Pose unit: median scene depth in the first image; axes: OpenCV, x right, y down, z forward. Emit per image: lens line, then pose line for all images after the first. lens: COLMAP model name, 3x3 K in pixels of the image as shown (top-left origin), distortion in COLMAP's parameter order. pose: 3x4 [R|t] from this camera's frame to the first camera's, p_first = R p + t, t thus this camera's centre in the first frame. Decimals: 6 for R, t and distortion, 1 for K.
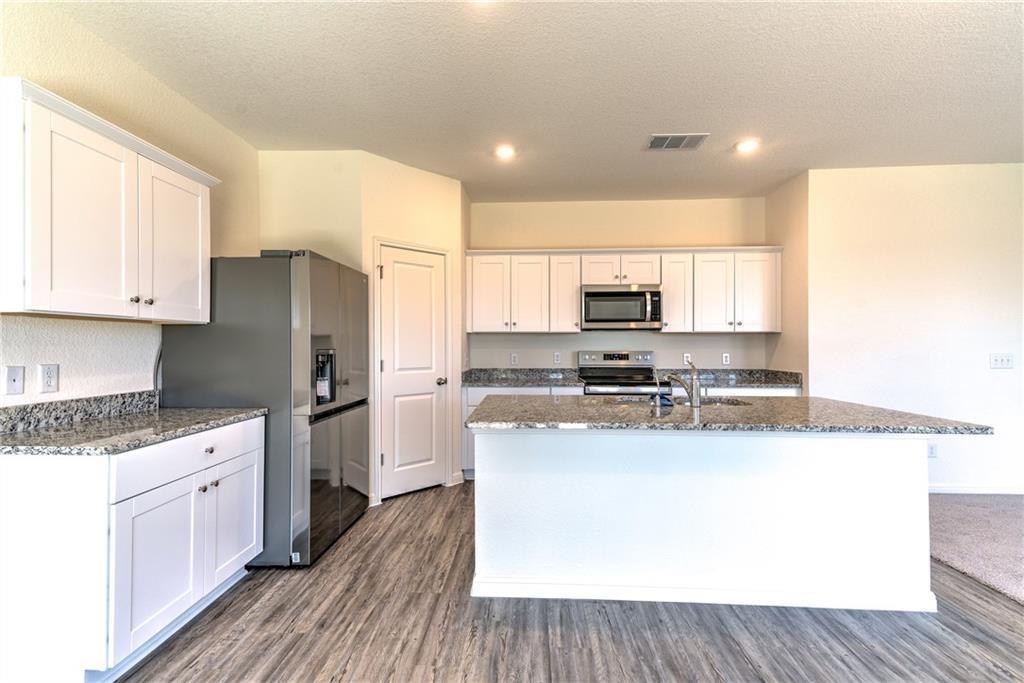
lens RADIAL K [[464.7, 0, 526.2], [0, 464.7, 340.2], [0, 0, 1]] dist [0.060725, -0.021138]
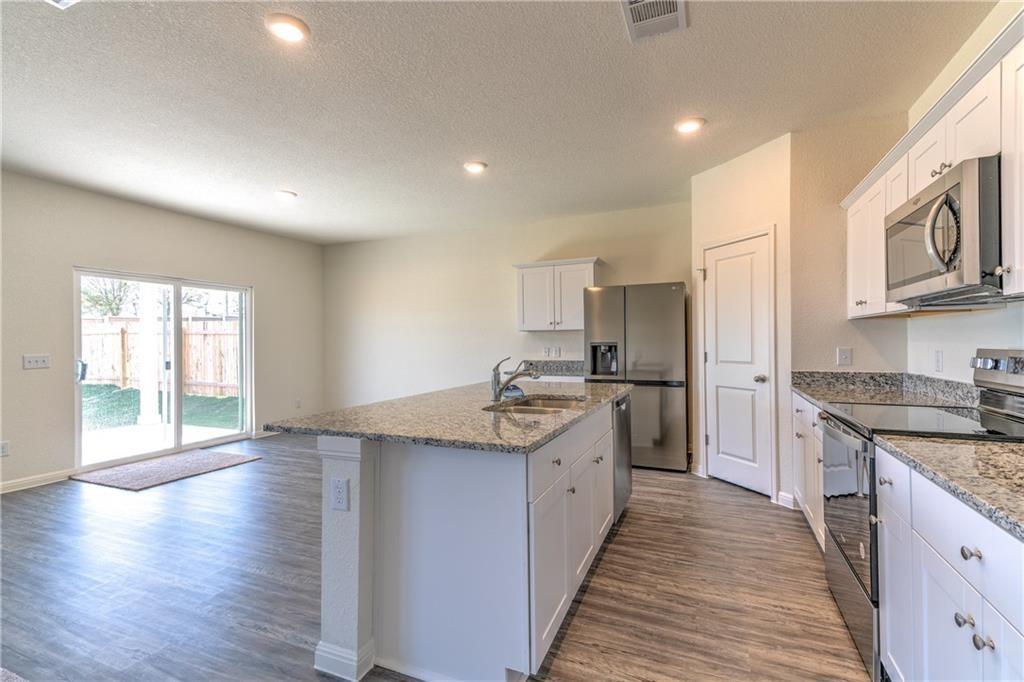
lens RADIAL K [[451.6, 0, 512.0], [0, 451.6, 341.0], [0, 0, 1]] dist [0.036701, -0.010128]
pose [[-0.362713, -0.002634, -0.931897, 0.806918], [0.015724, 0.999836, -0.008946, 0.017394], [0.931768, -0.017898, -0.362613, 0.881682]]
